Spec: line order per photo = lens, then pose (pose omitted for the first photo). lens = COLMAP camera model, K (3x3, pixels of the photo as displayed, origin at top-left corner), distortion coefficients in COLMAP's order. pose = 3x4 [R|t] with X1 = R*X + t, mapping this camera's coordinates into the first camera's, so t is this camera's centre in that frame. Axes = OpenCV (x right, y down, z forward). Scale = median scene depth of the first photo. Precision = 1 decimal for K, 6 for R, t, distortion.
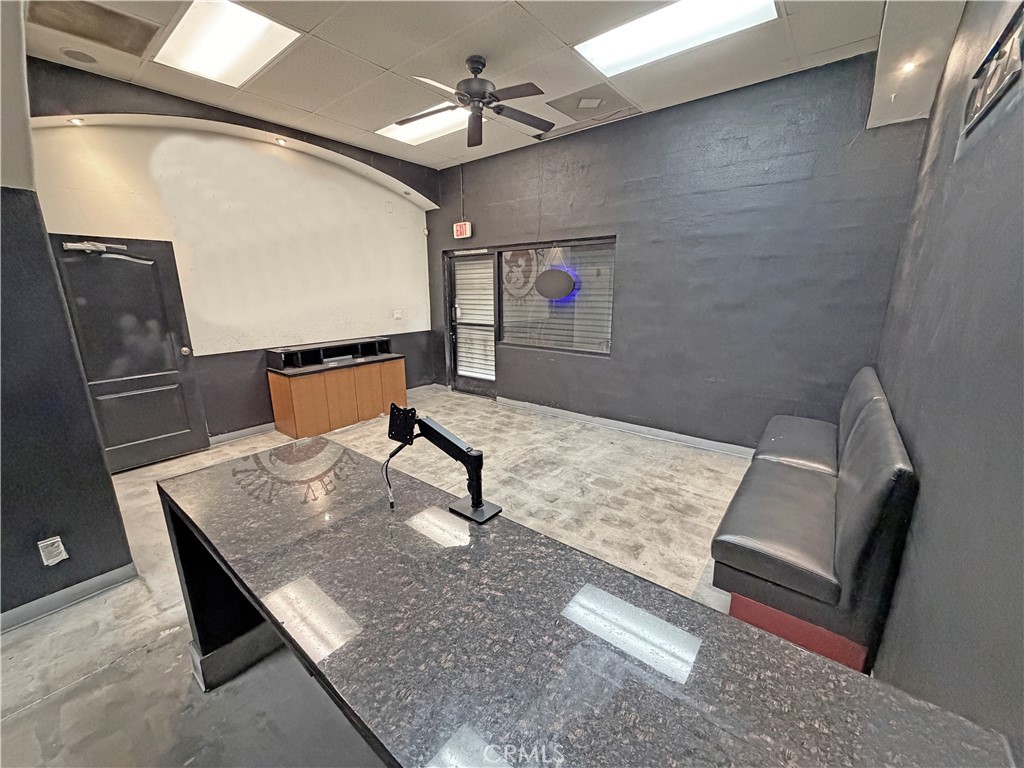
lens RADIAL K [[406.9, 0, 509.2], [0, 406.9, 385.7], [0, 0, 1]] dist [0.000328, 0.000313]
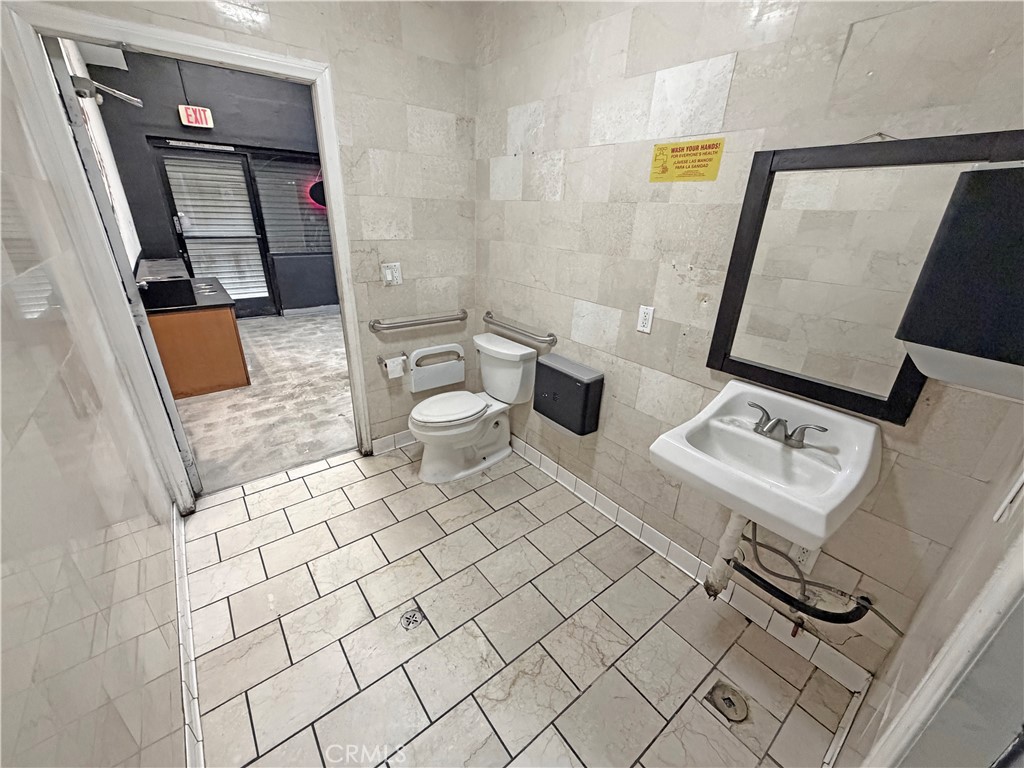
lens RADIAL K [[406.9, 0, 509.2], [0, 406.9, 385.7], [0, 0, 1]] dist [0.000328, 0.000313]
pose [[0.226629, -0.373050, 0.899707, -0.949327], [0.193806, 0.922542, 0.333700, -0.031271], [-0.954504, 0.098743, 0.281375, 0.221263]]
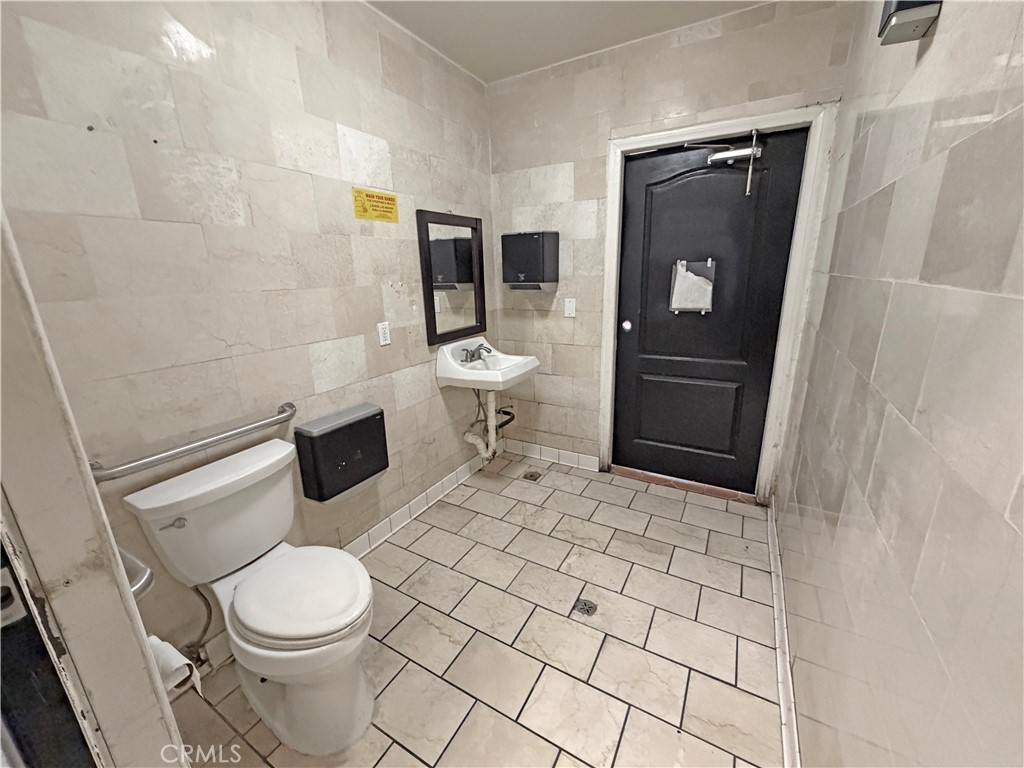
lens RADIAL K [[406.9, 0, 509.2], [0, 406.9, 385.7], [0, 0, 1]] dist [0.000328, 0.000313]
pose [[-0.987353, 0.075986, -0.139143, -0.668900], [-0.001574, 0.872917, 0.487867, -0.093400], [0.158531, 0.481916, -0.861757, 0.572831]]
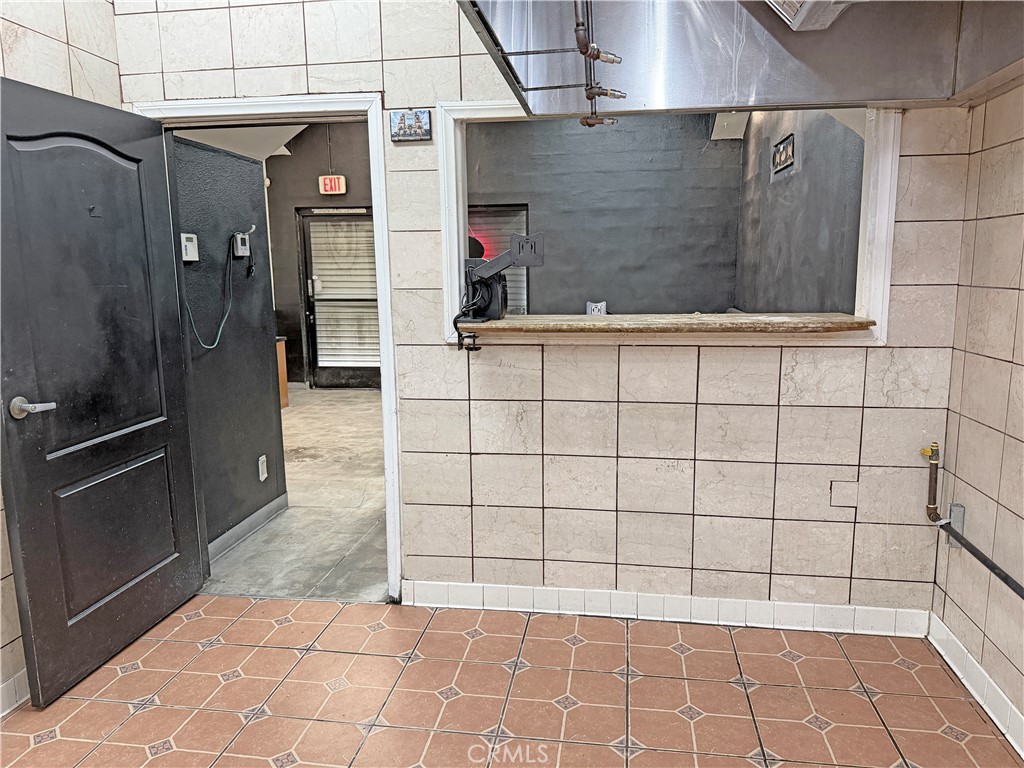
lens RADIAL K [[723.2, 0, 521.5], [0, 723.2, 384.2], [0, 0, 1]] dist [0.116801, -0.000573]
pose [[0.861021, -0.086039, 0.501239, -0.585027], [0.124678, 0.991220, -0.044025, 0.136432], [-0.493050, 0.100400, 0.864188, -0.449617]]
